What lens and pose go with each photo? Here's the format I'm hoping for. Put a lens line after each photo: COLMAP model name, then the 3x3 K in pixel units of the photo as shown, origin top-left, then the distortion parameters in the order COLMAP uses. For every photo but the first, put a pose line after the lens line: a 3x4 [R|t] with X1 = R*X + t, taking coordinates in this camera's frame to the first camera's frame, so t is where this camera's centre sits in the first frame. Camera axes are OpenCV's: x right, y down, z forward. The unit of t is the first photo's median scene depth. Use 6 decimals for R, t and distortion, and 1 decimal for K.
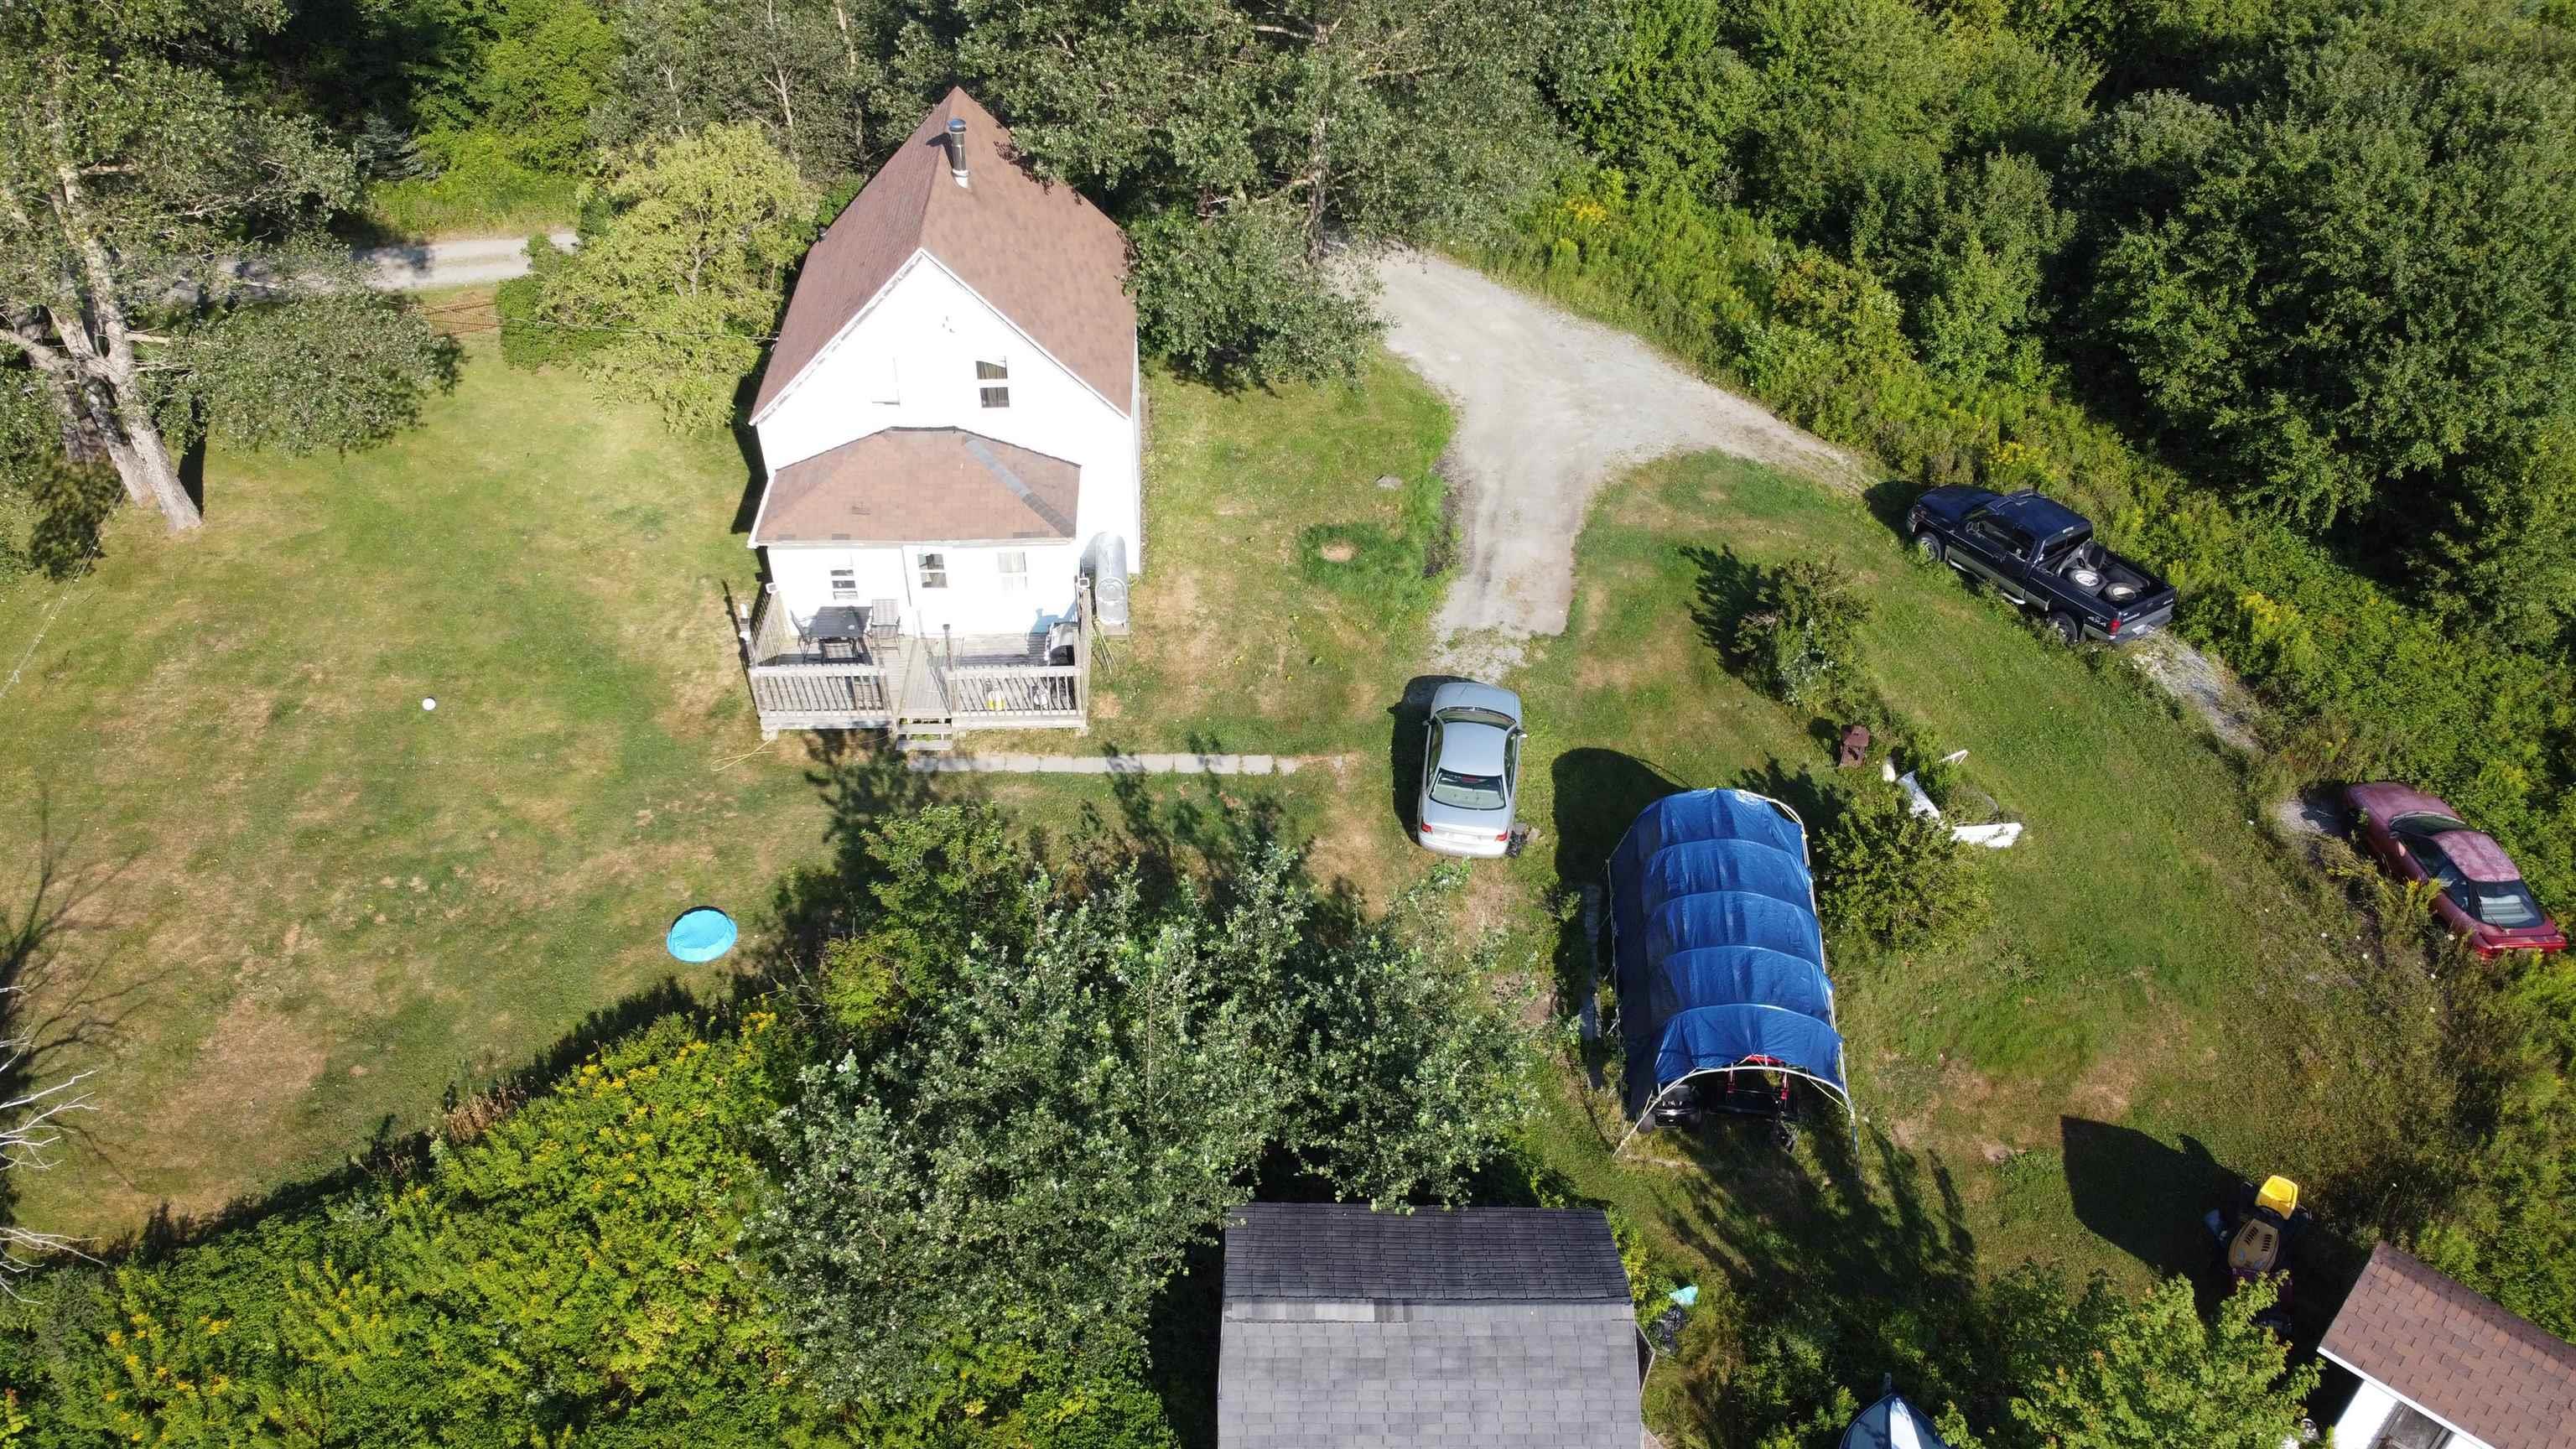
lens RADIAL K [[1933.9, 0, 1288.0], [0, 1933.9, 724.5], [0, 0, 1]] dist [-0.004304, 0.004856]
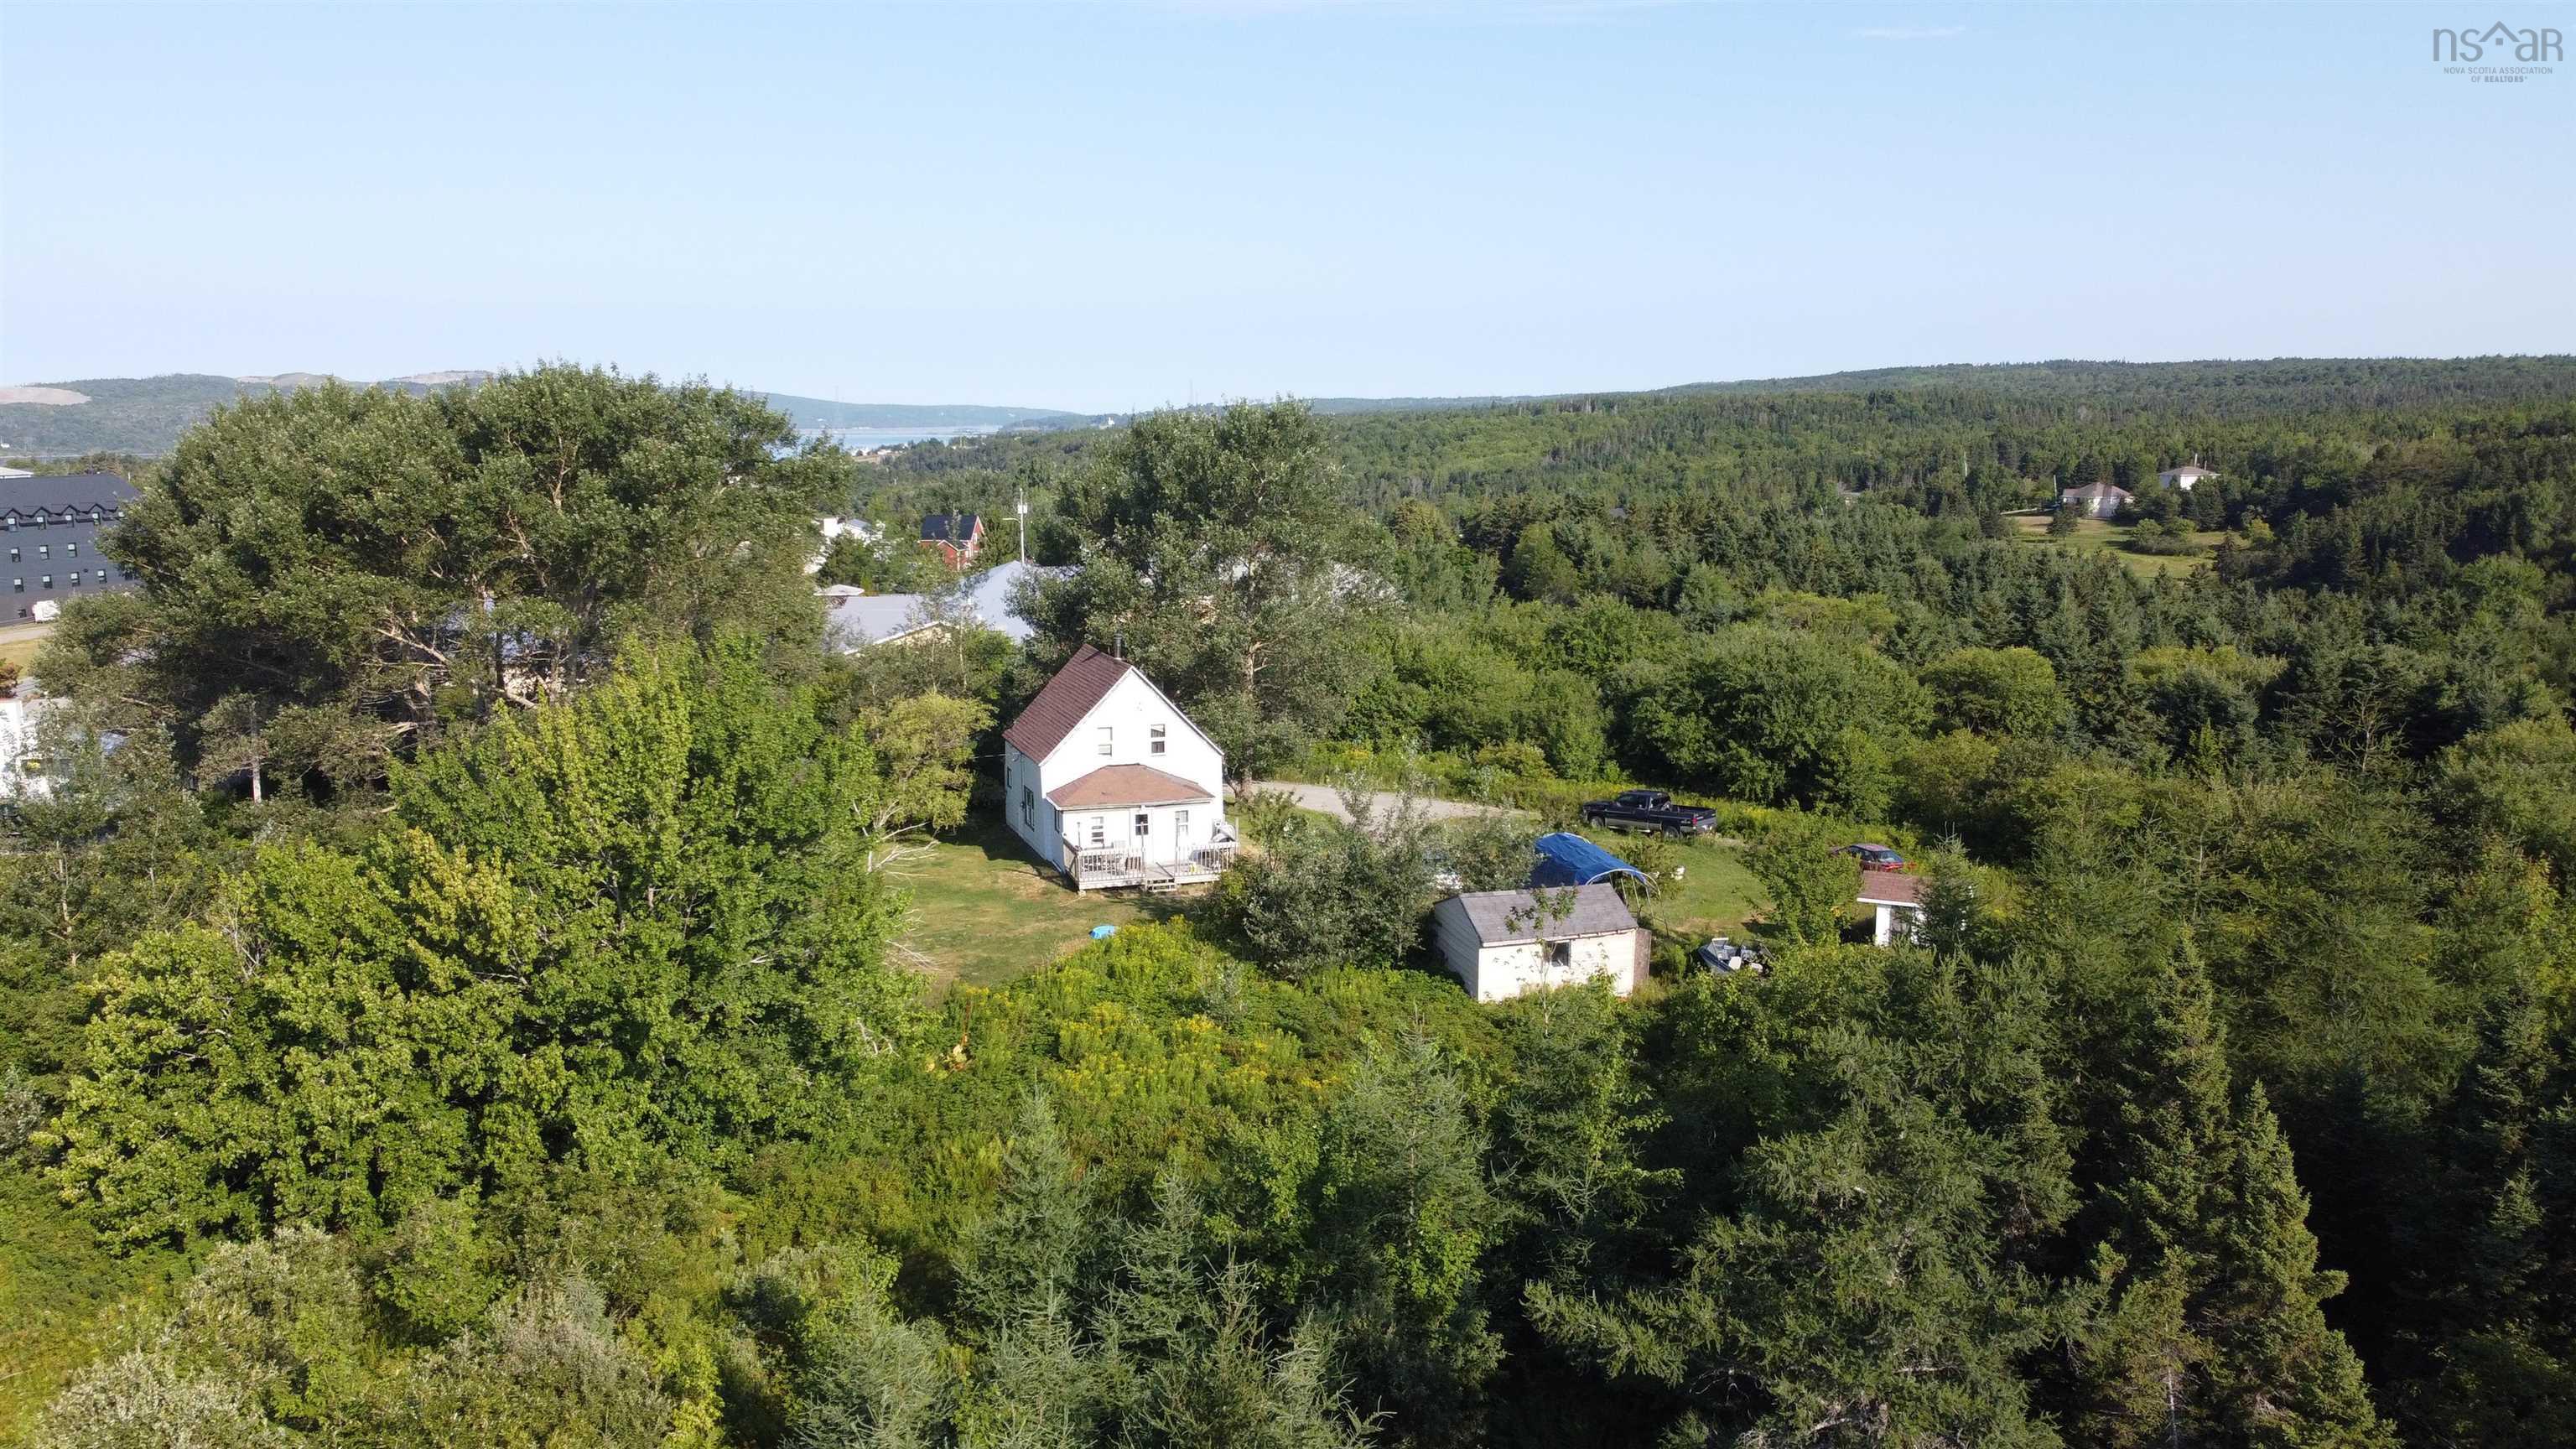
lens RADIAL K [[1916.2, 0, 1288.0], [0, 1916.2, 724.5], [0, 0, 1]] dist [0.003205, -0.003968]
pose [[0.958261, -0.051653, 0.281191, -0.576282], [0.186912, 0.857424, -0.479466, 0.781974], [-0.216334, 0.512012, 0.831290, -0.685173]]
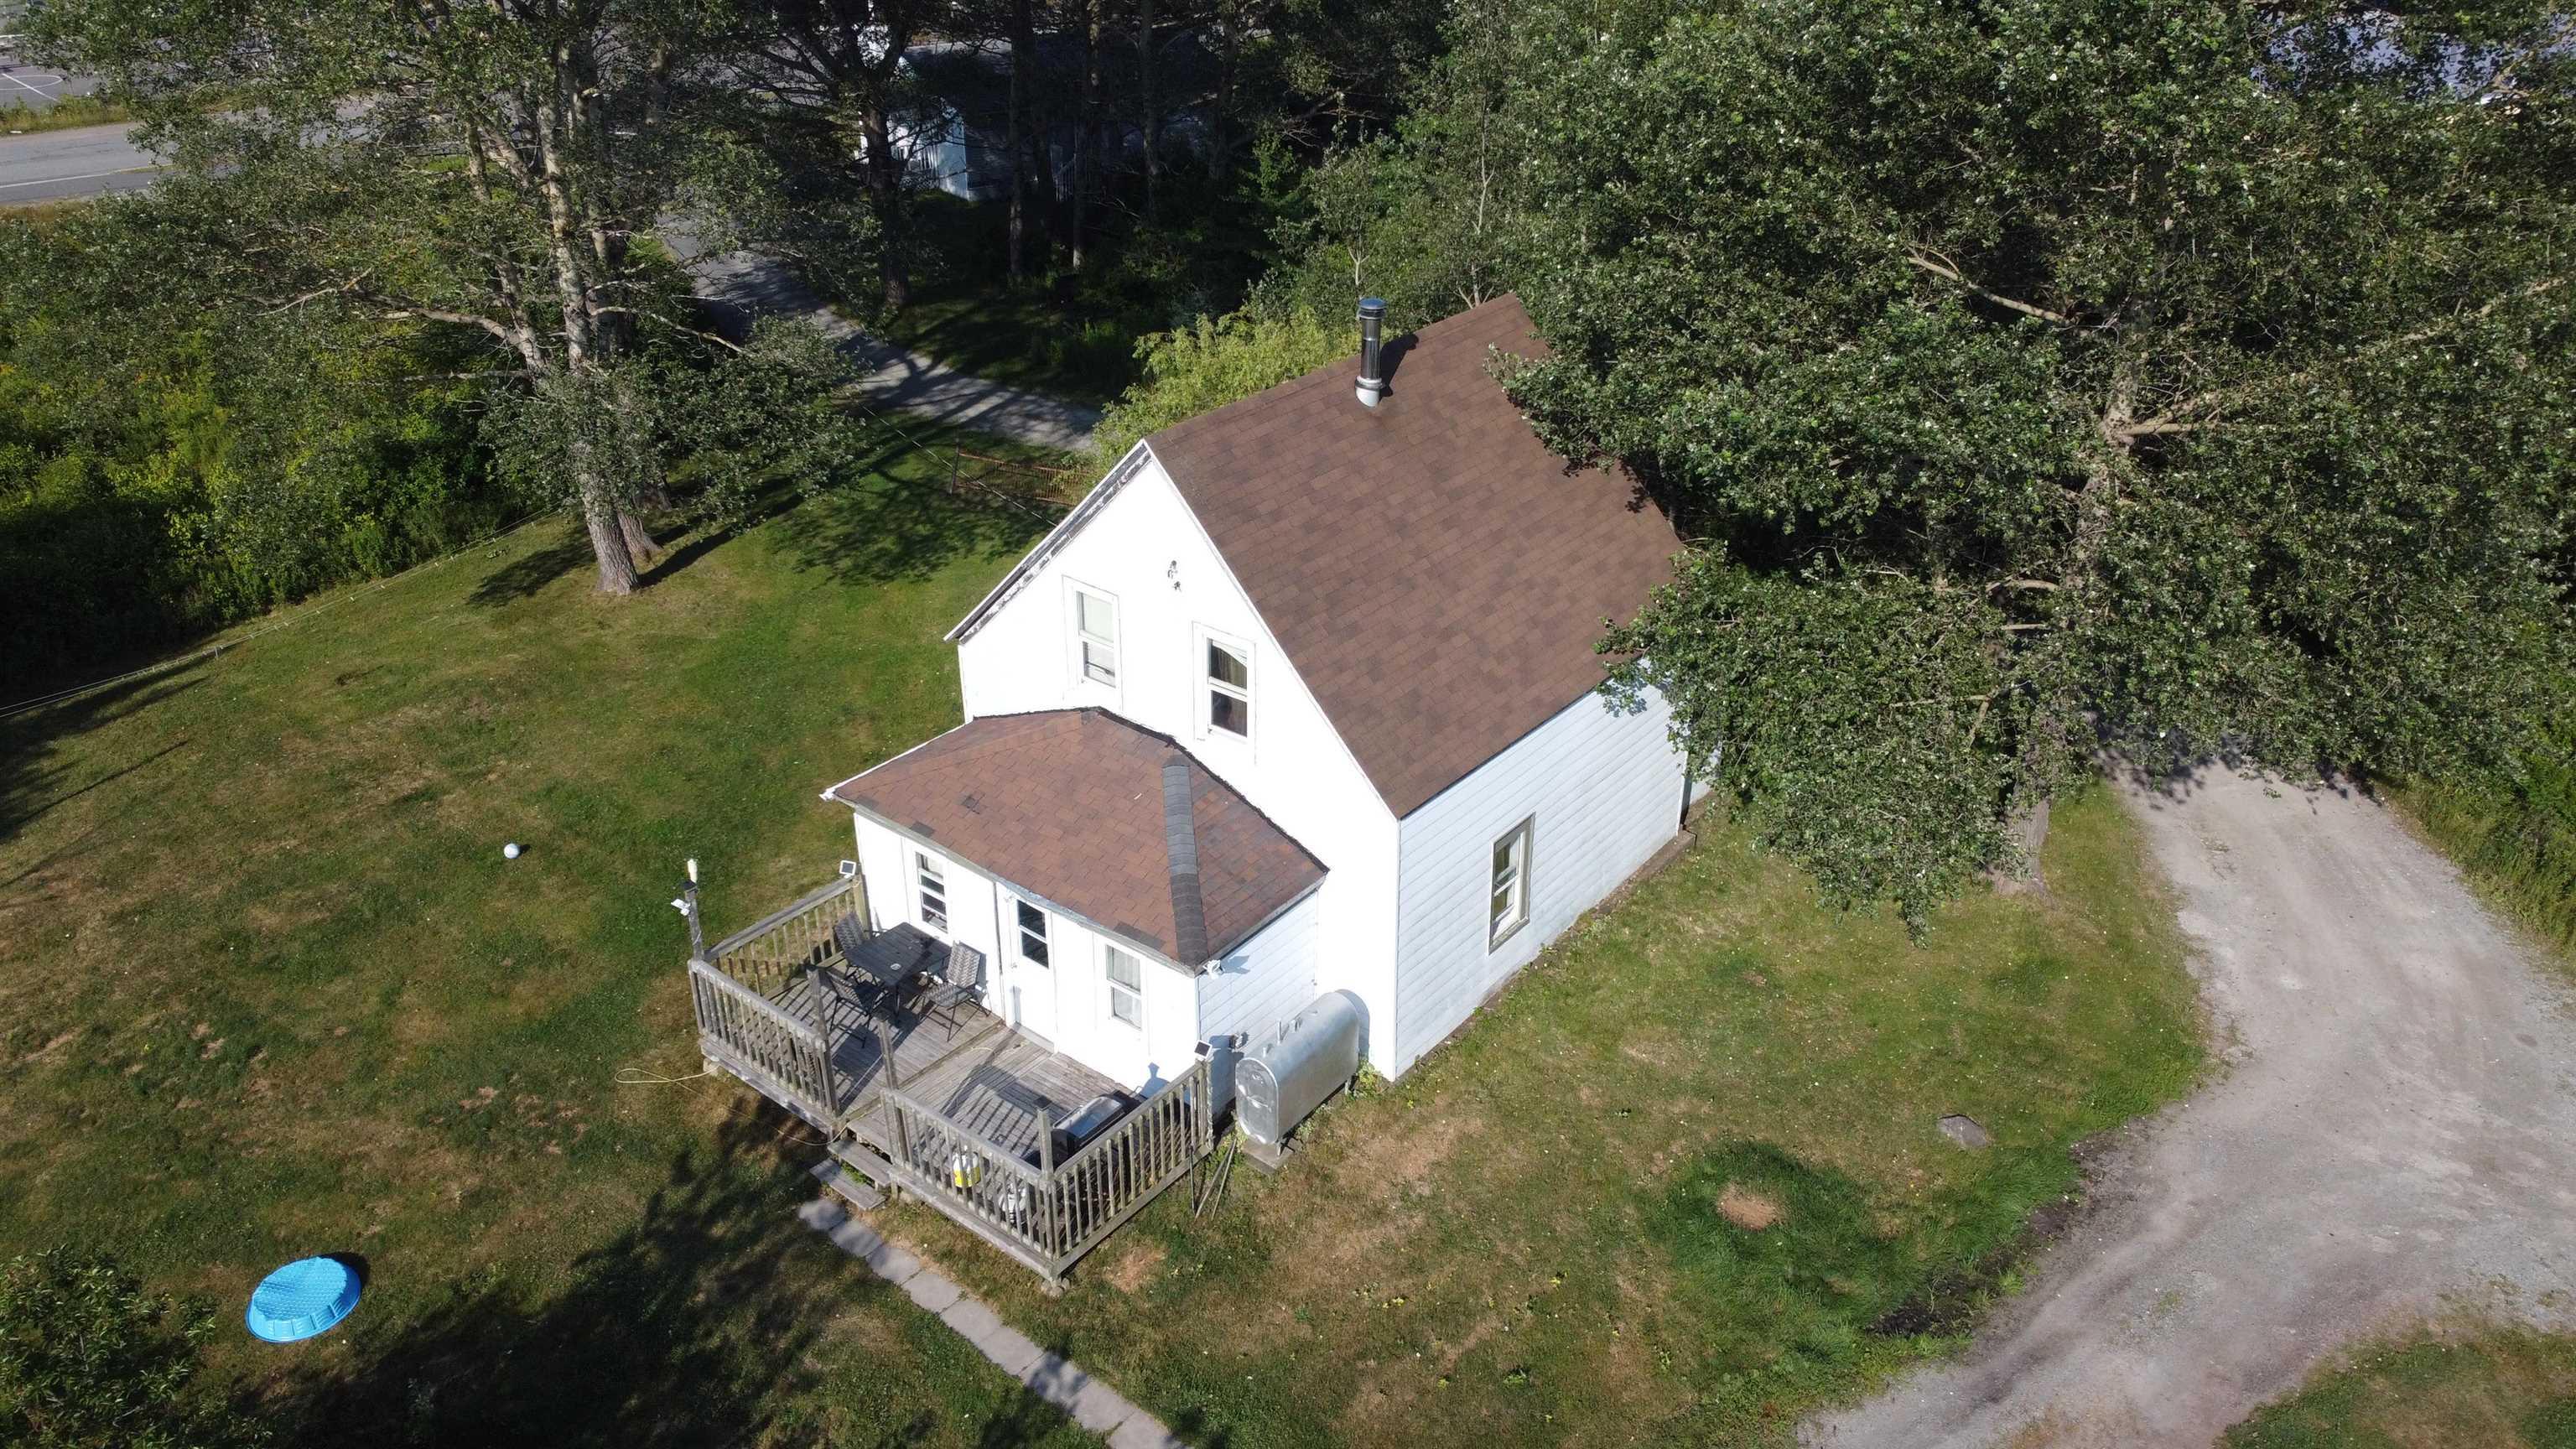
lens RADIAL K [[1936.4, 0, 1291.5], [0, 1936.4, 707.6], [0, 0, 1]] dist [0.003028, 0.003370]
pose [[0.755952, 0.301154, -0.581242, 0.217855], [-0.415851, 0.906649, -0.071094, -0.134763], [0.505573, 0.295454, 0.810619, 0.510067]]
